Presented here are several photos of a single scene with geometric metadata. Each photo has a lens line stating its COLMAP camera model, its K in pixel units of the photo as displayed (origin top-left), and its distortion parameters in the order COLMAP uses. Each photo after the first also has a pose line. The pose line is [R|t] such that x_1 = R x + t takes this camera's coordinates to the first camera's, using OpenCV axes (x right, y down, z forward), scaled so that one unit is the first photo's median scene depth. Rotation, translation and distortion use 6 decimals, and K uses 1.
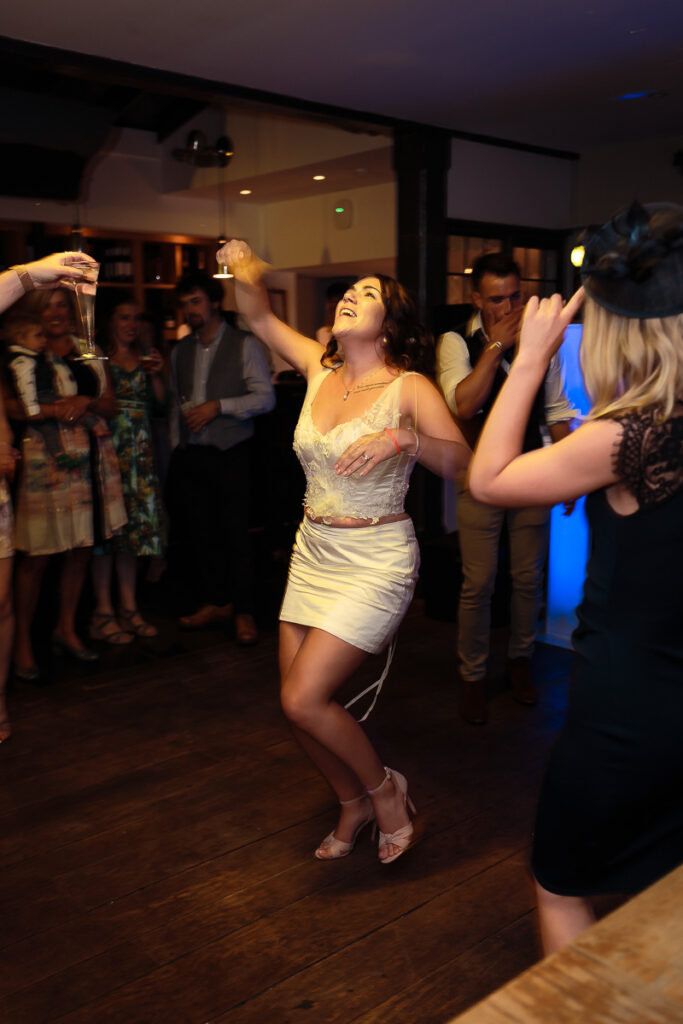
lens RADIAL K [[1040.9, 0, 341.5], [0, 1040.9, 512.0], [0, 0, 1]] dist [0.011052, 0.000968]
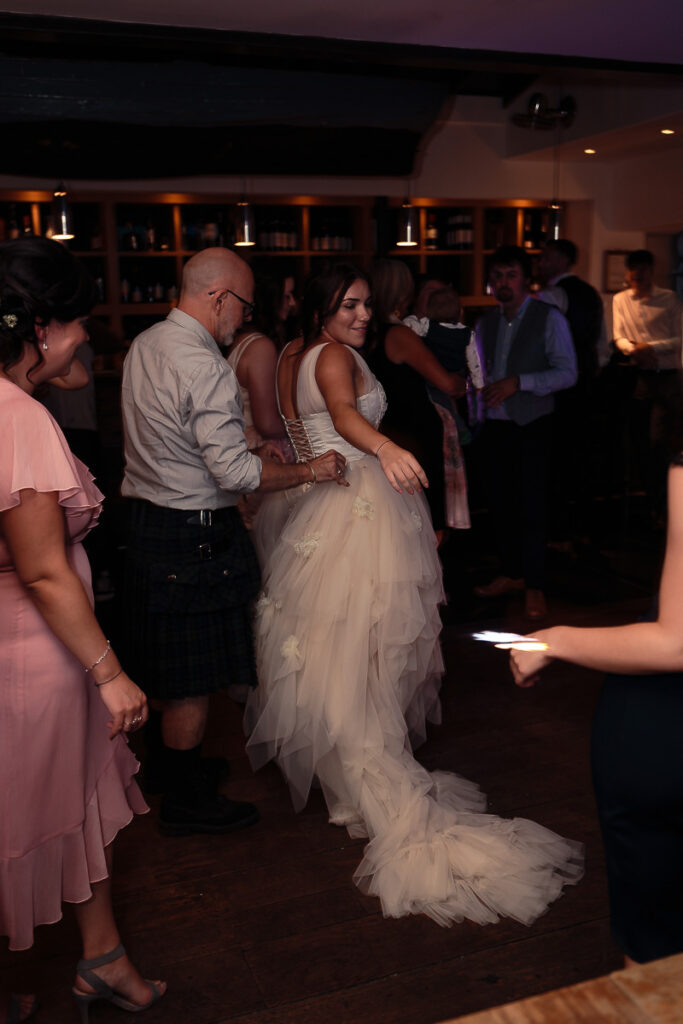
lens RADIAL K [[1058.4, 0, 344.8], [0, 1058.4, 496.2], [0, 0, 1]] dist [0.026626, 0.009540]
pose [[0.926544, 0.056881, -0.371862, 0.117301], [-0.042588, 0.998008, 0.046544, -0.032037], [0.373769, -0.027289, 0.927120, -0.018663]]
